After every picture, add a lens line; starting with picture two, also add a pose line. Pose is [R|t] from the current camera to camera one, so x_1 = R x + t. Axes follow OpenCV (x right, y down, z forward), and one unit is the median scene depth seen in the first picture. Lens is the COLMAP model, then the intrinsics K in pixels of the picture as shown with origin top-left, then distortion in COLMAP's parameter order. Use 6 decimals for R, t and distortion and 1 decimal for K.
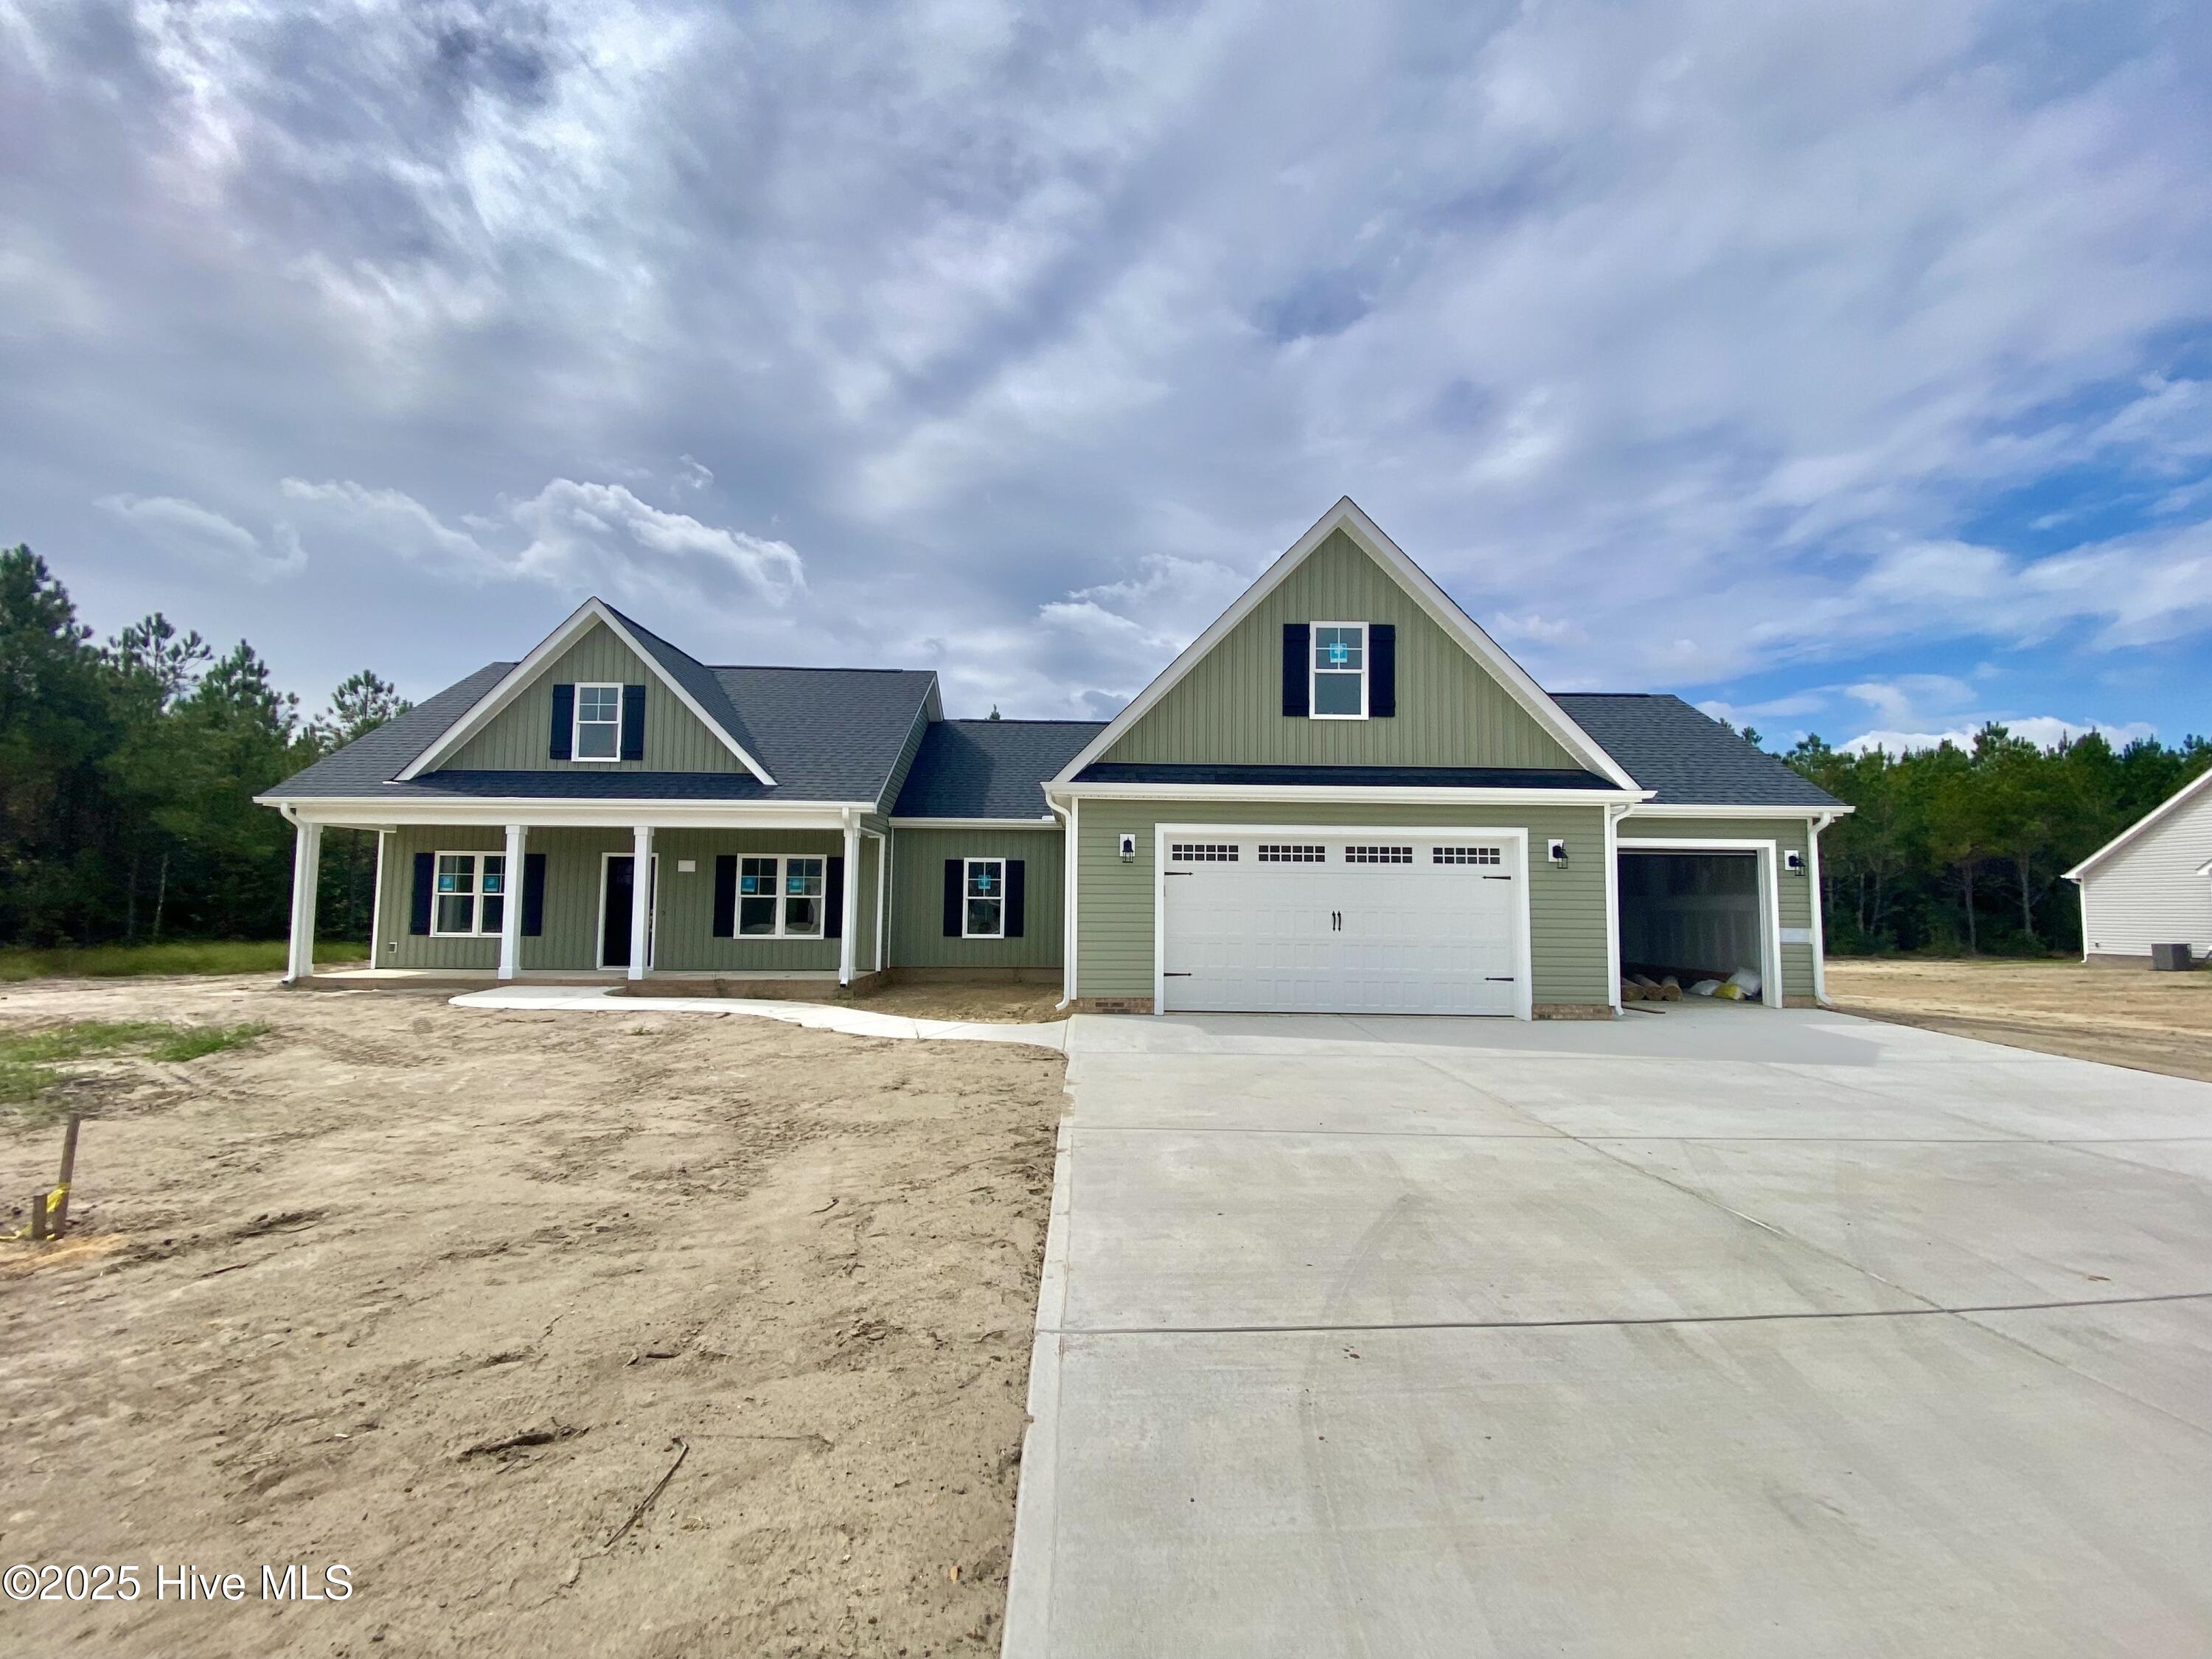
lens RADIAL K [[906.8, 0, 1100.0], [0, 906.8, 837.2], [0, 0, 1]] dist [0.018809, -0.017126]
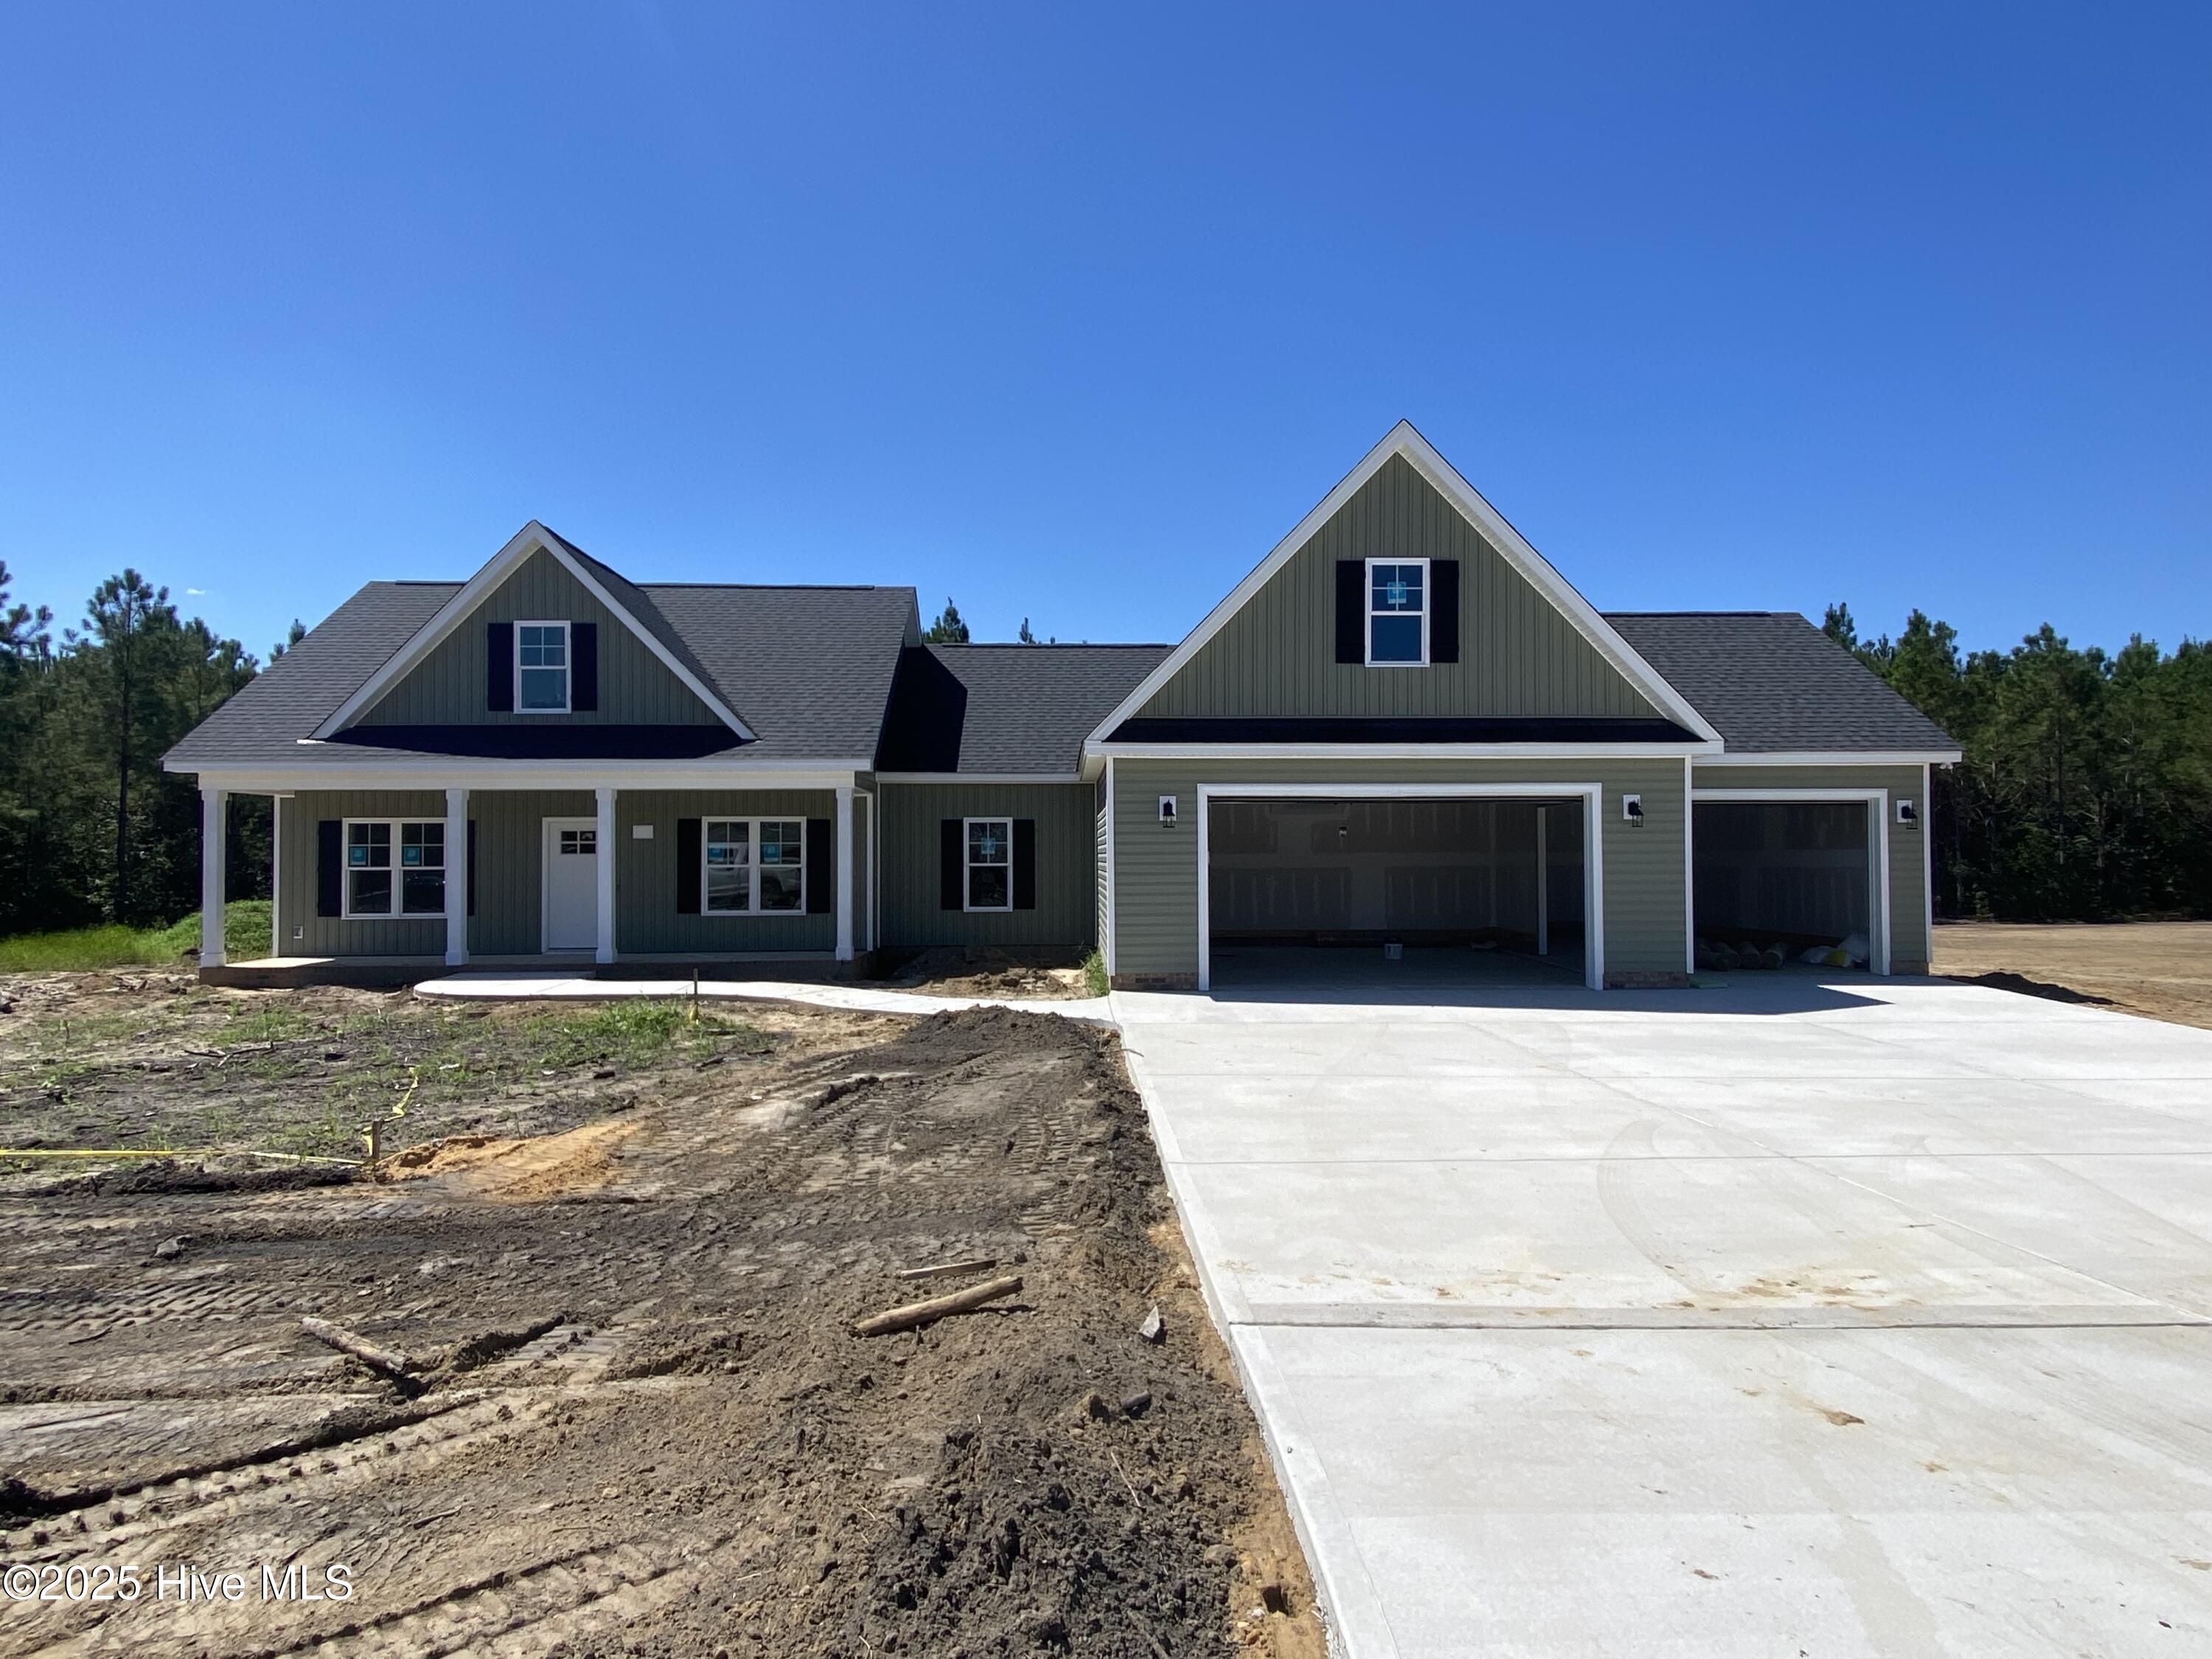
lens RADIAL K [[1298.2, 0, 1106.0], [0, 1298.2, 829.5], [0, 0, 1]] dist [0.010765, -0.003309]
pose [[0.999762, -0.013099, 0.017424, -0.043240], [0.012225, 0.998706, 0.049369, -0.027438], [-0.018048, -0.049144, 0.998629, -0.243250]]
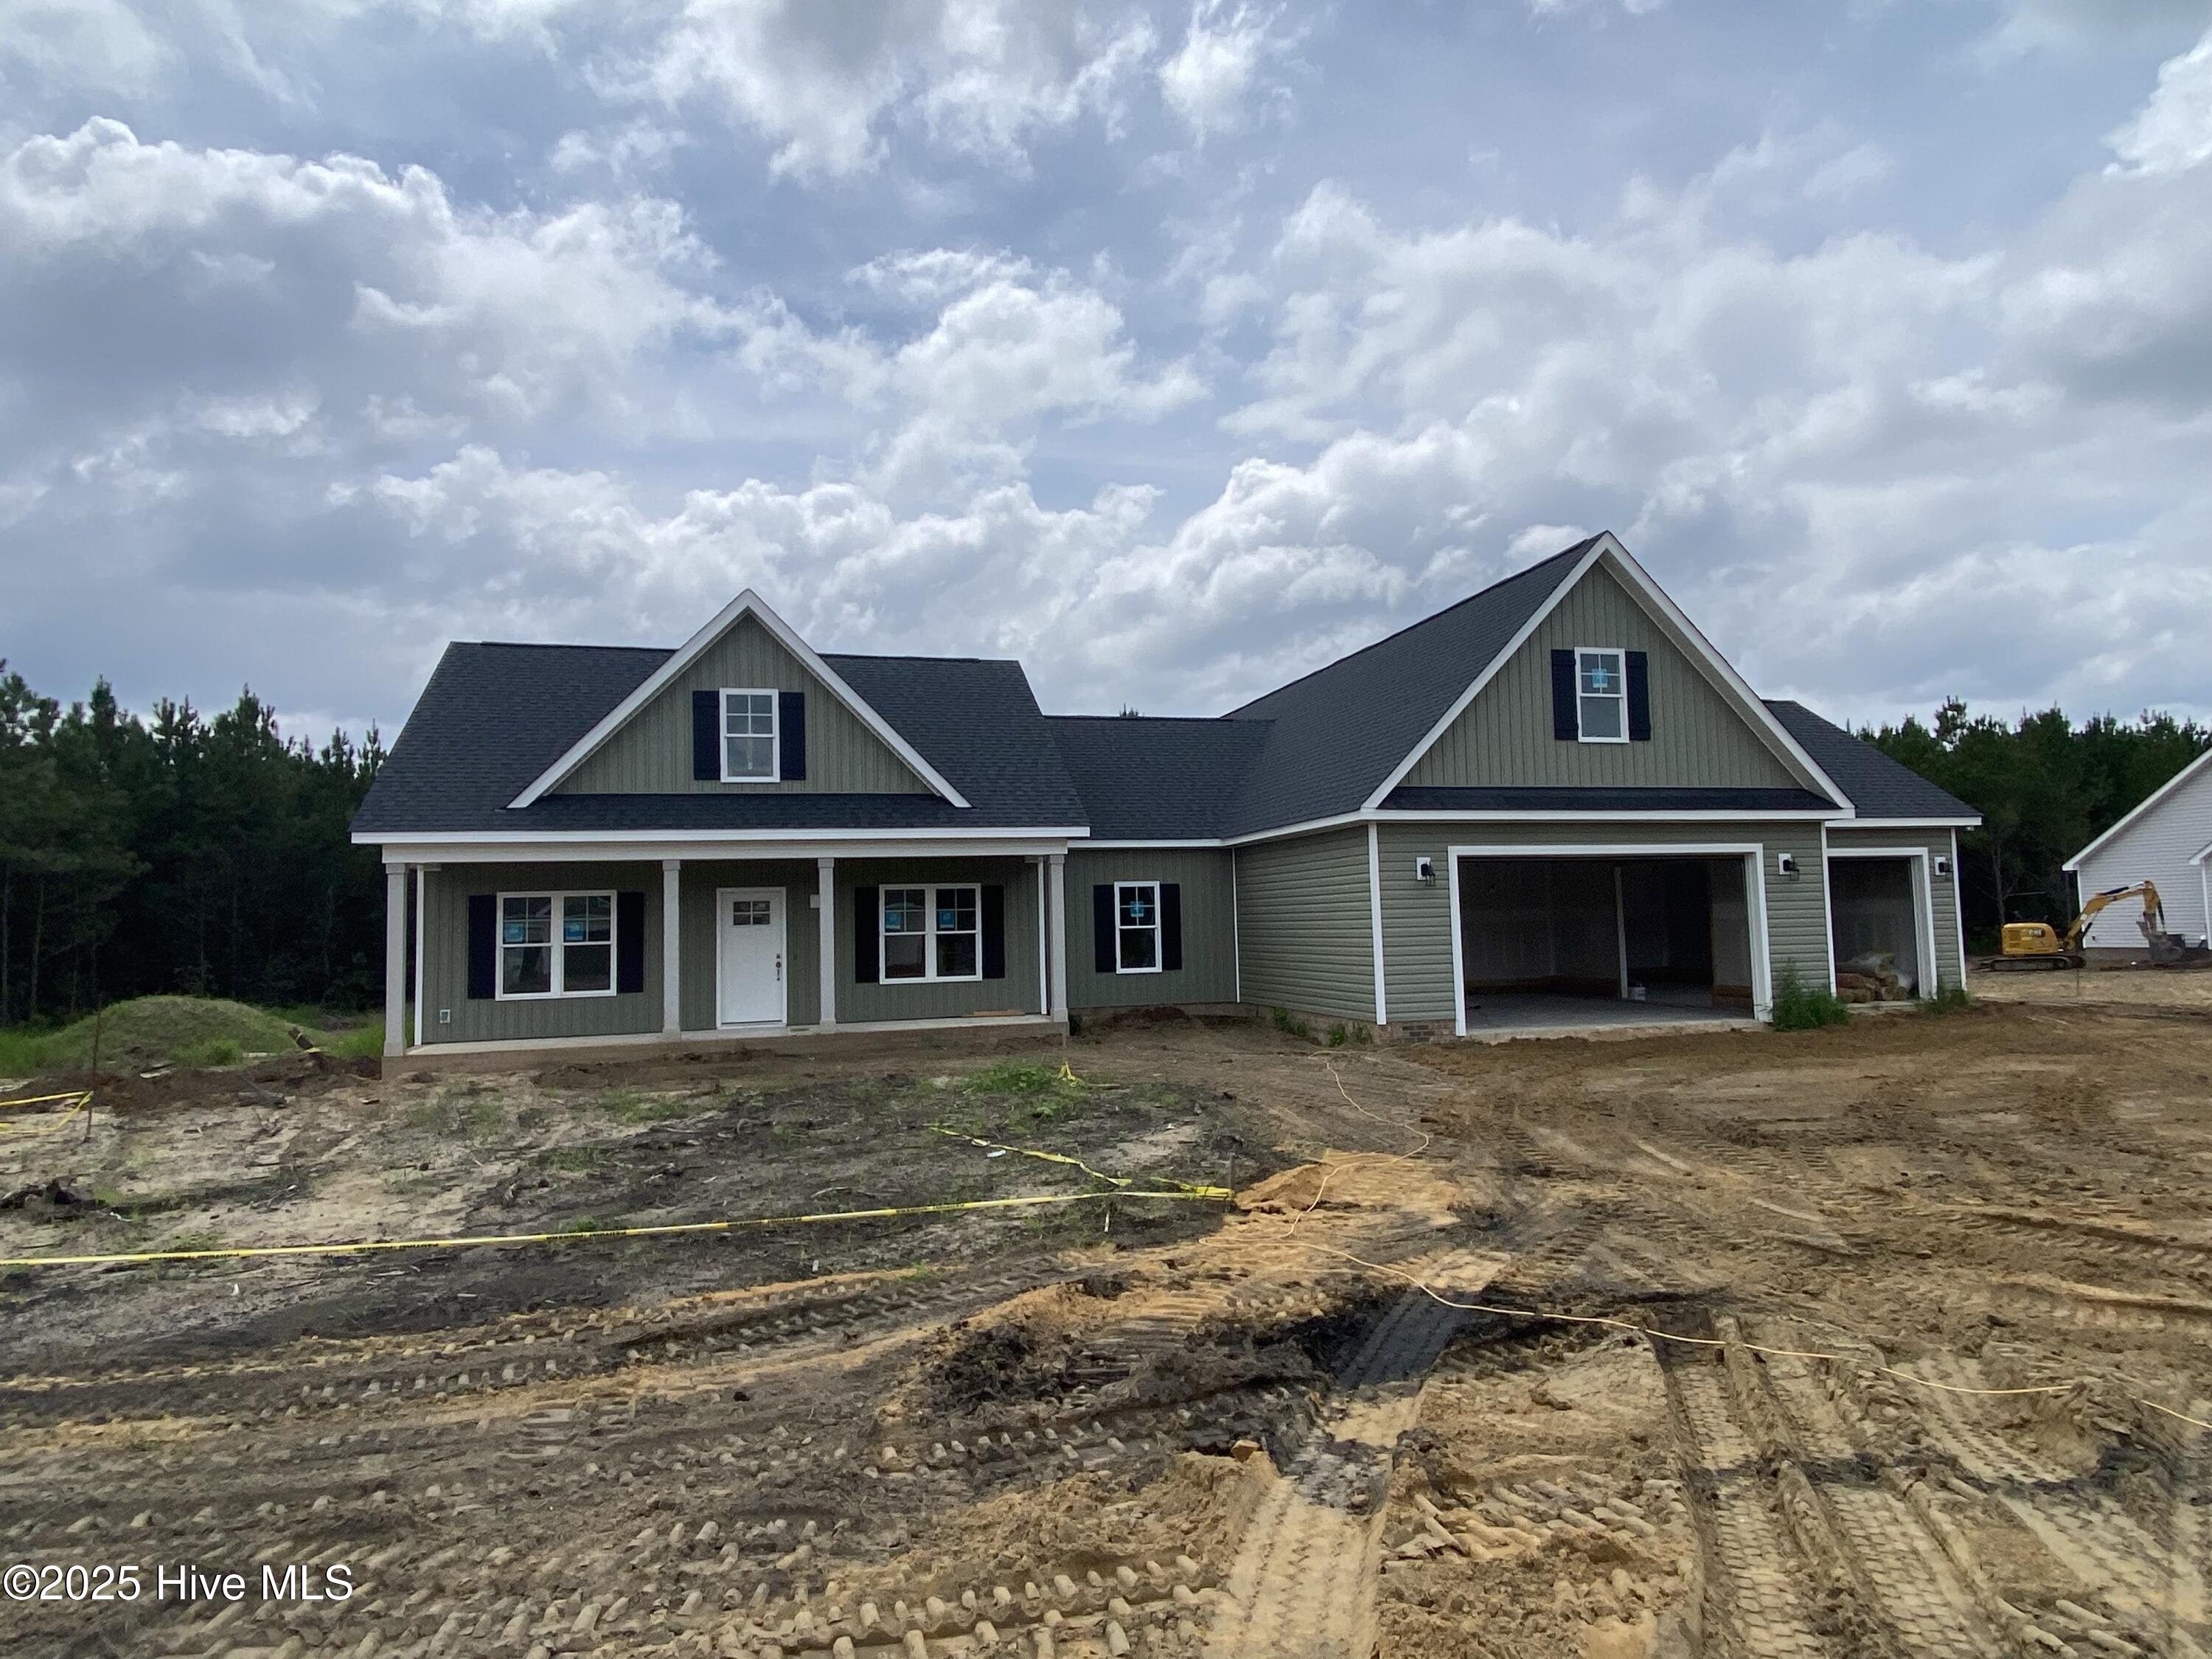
lens RADIAL K [[1298.2, 0, 1106.0], [0, 1298.2, 829.5], [0, 0, 1]] dist [0.010765, -0.003309]
pose [[0.973786, -0.017427, 0.226797, -0.502930], [0.018163, 0.999834, -0.001158, -0.030896], [-0.226739, 0.005247, 0.973941, -0.255190]]
